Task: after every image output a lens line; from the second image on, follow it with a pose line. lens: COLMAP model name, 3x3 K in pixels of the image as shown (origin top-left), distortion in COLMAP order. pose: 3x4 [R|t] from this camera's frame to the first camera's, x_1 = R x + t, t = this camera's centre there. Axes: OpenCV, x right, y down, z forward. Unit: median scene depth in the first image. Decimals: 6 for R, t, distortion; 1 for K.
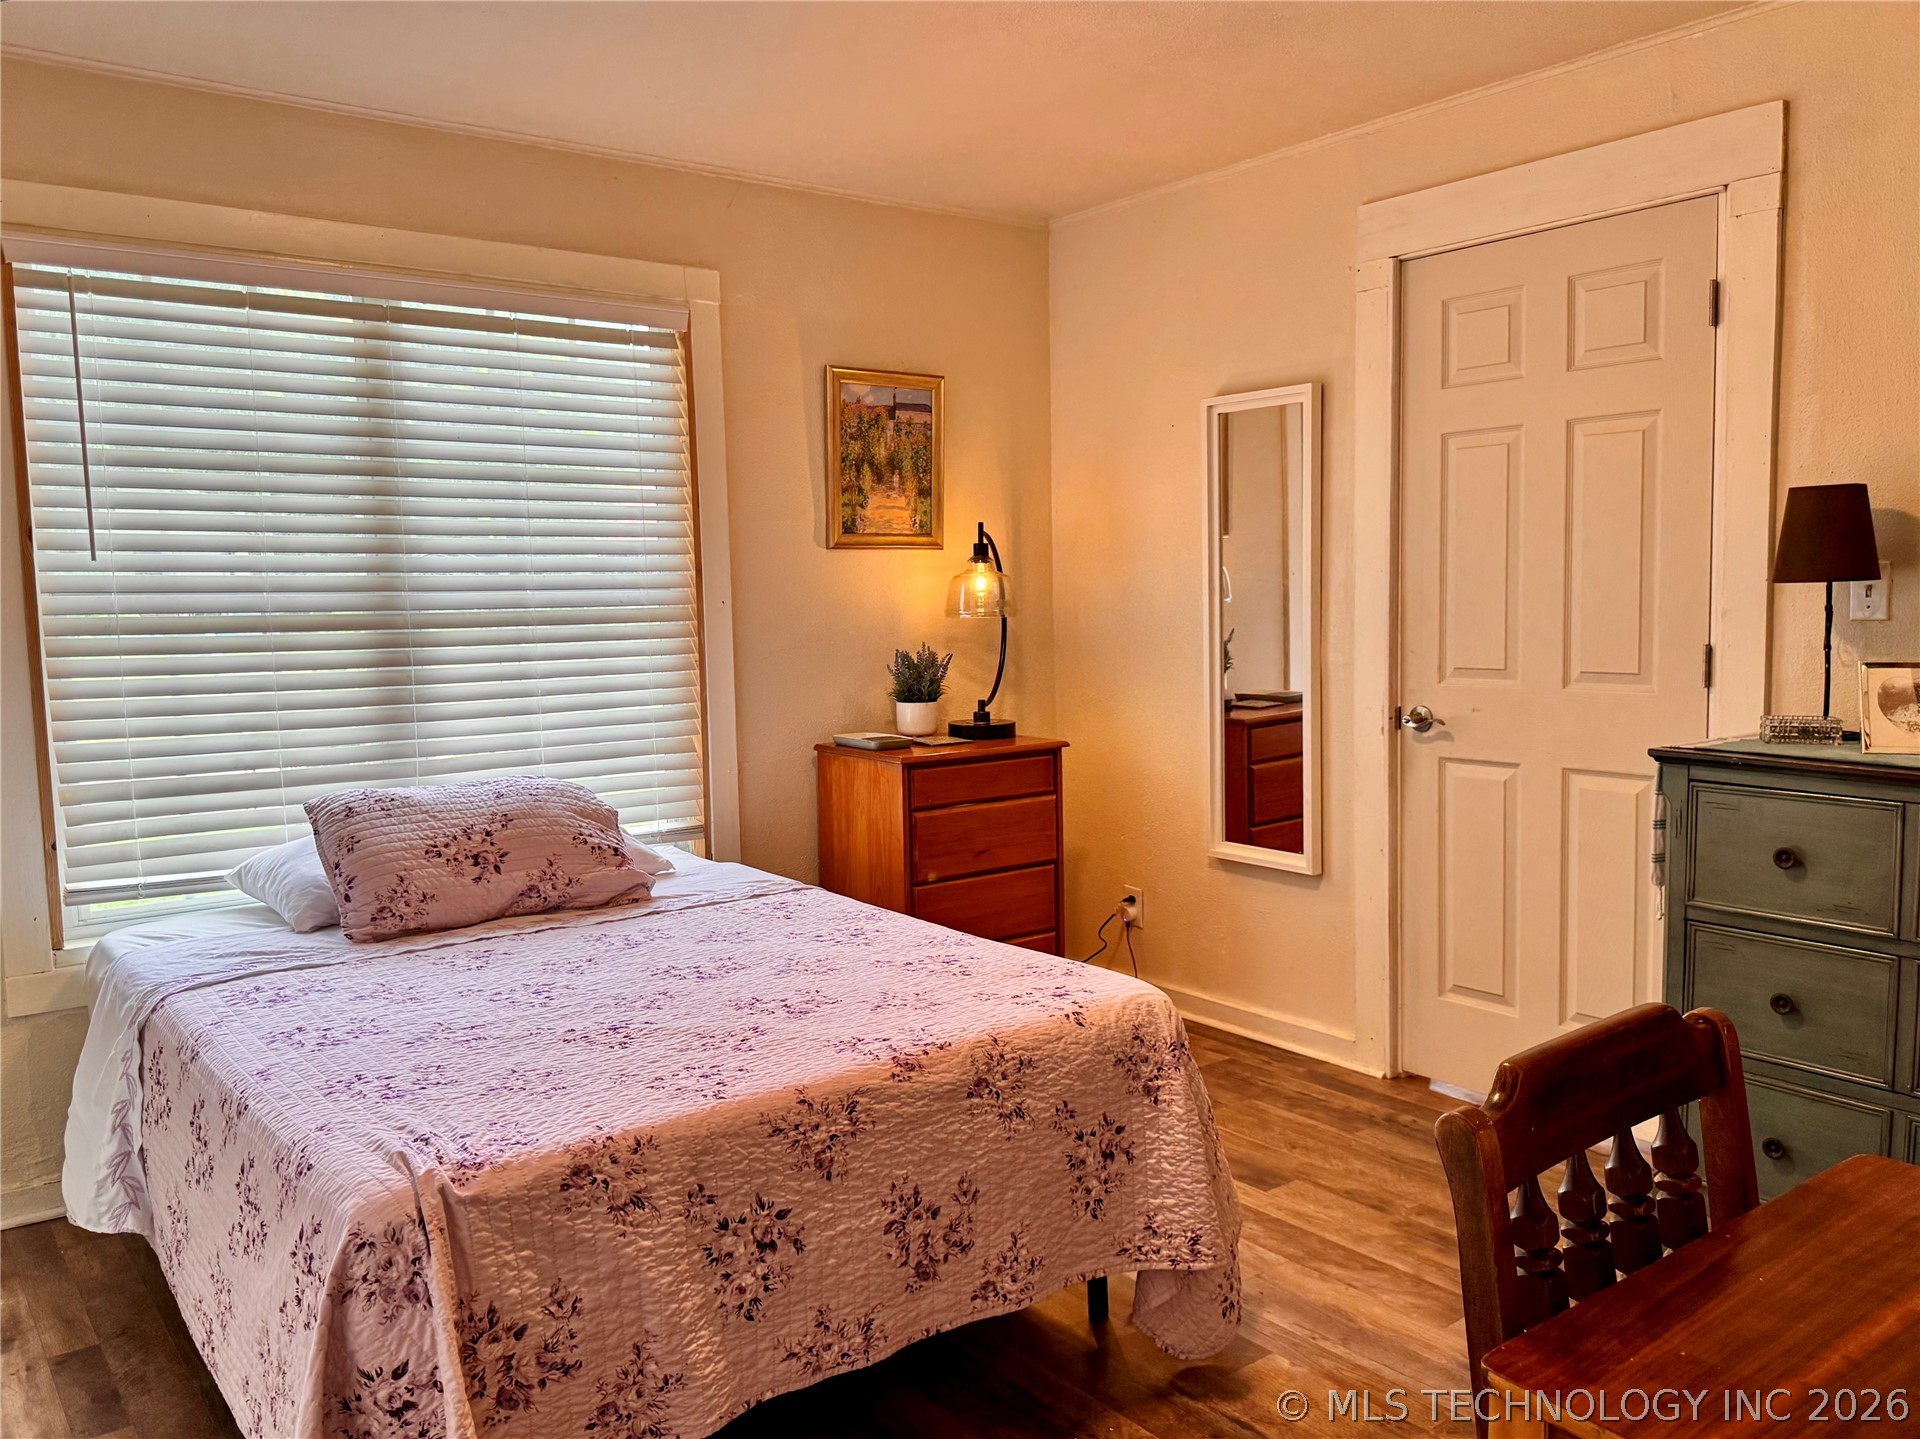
lens RADIAL K [[1542.4, 0, 961.3], [0, 1542.4, 712.6], [0, 0, 1]] dist [0.083921, -0.057066]
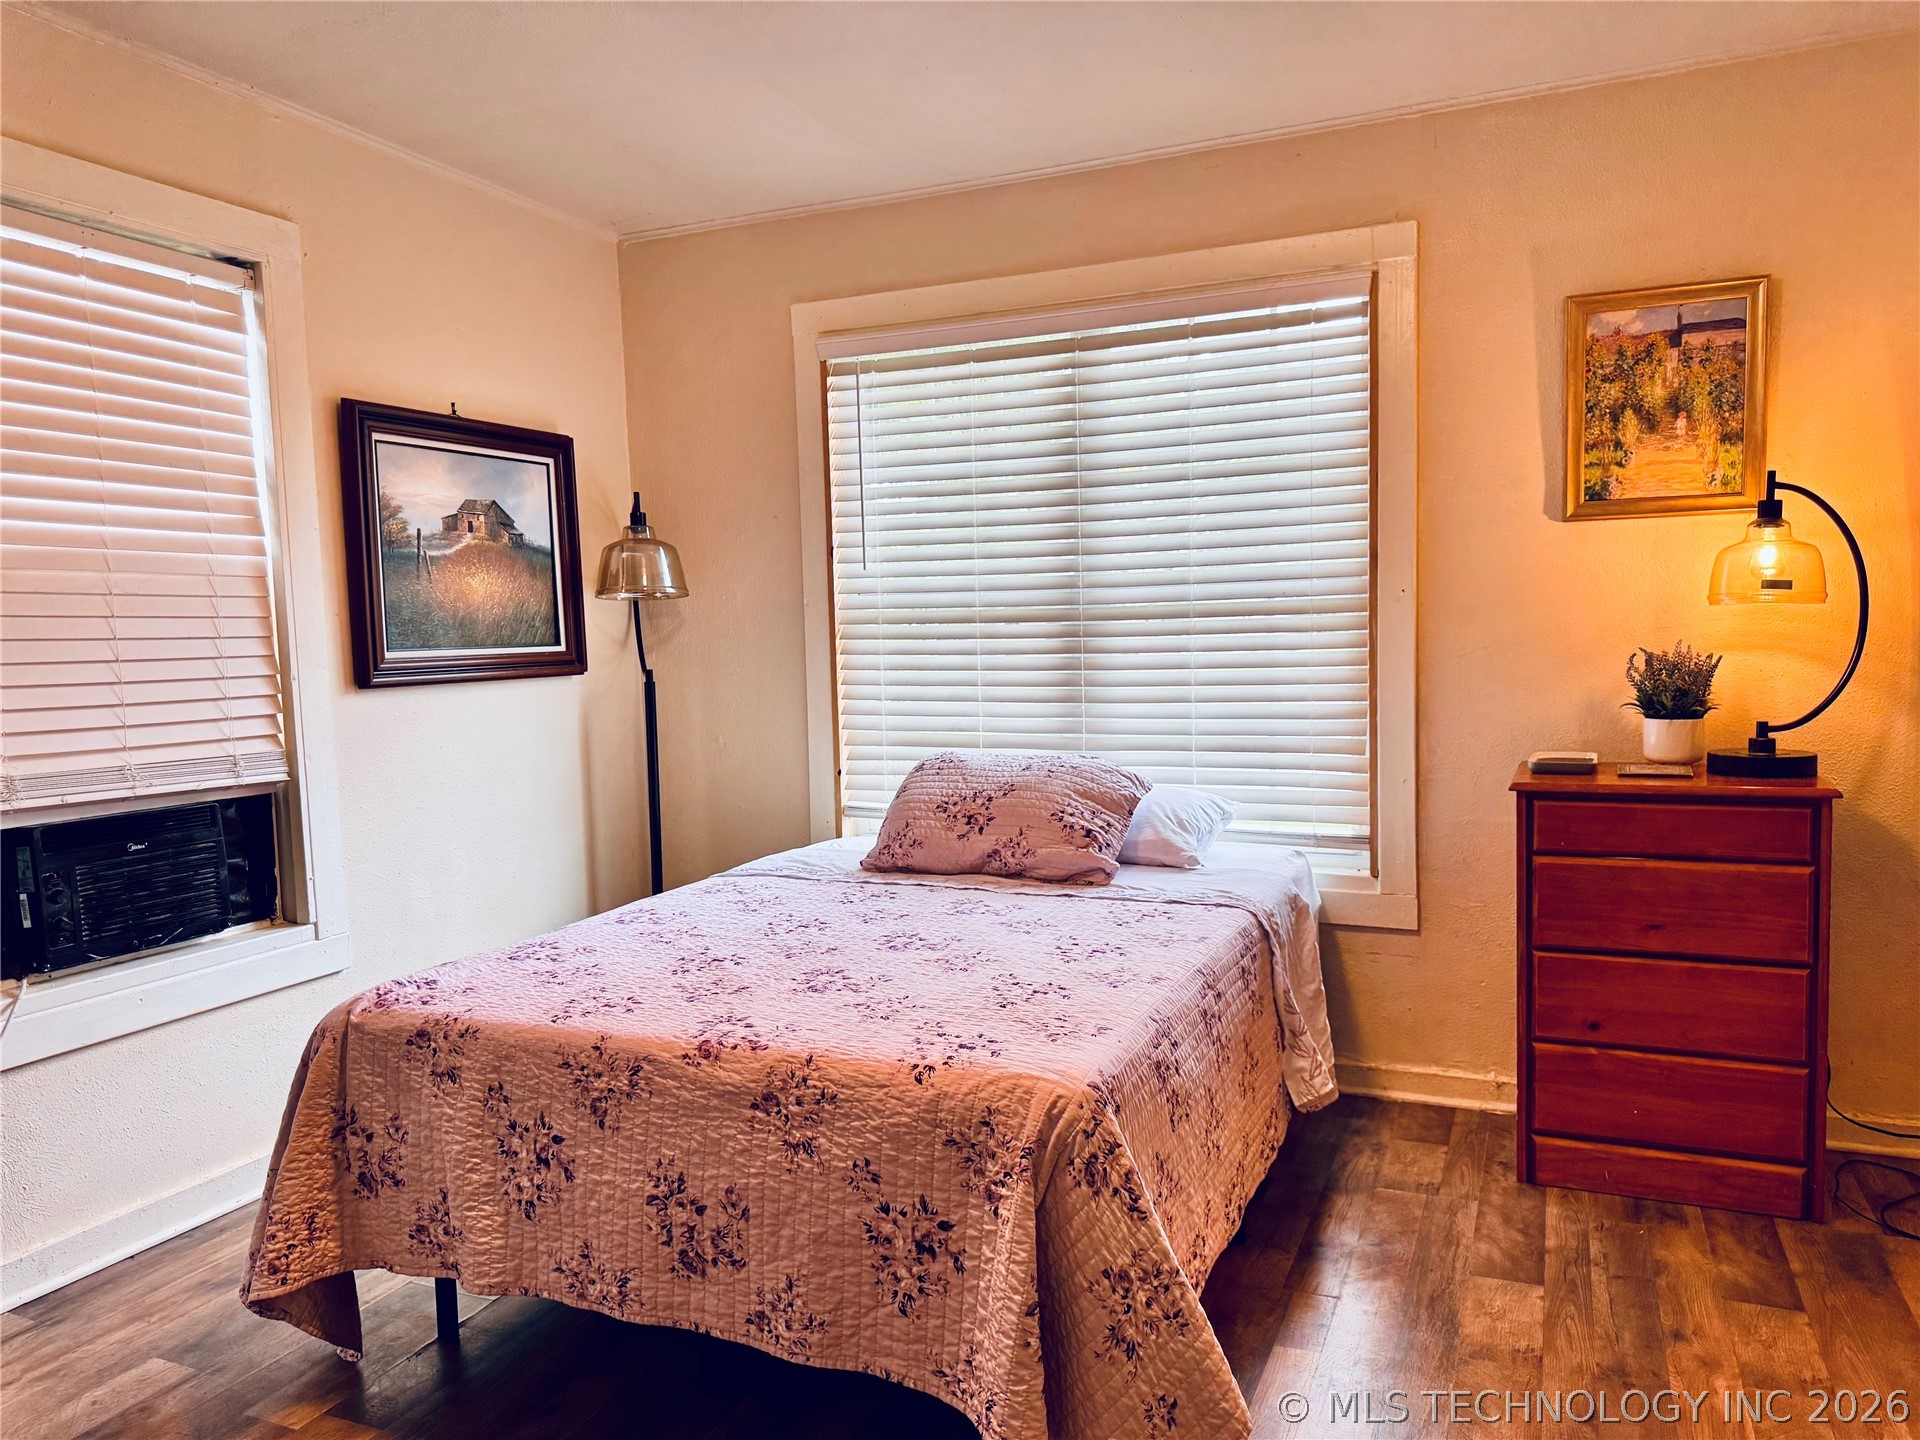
lens RADIAL K [[1367.1, 0, 961.2], [0, 1367.1, 732.4], [0, 0, 1]] dist [0.057721, -0.070524]
pose [[0.468496, 0.068920, -0.880773, 0.725393], [-0.057646, 0.997213, 0.047368, -0.021106], [0.881583, 0.028581, 0.471163, 0.671067]]
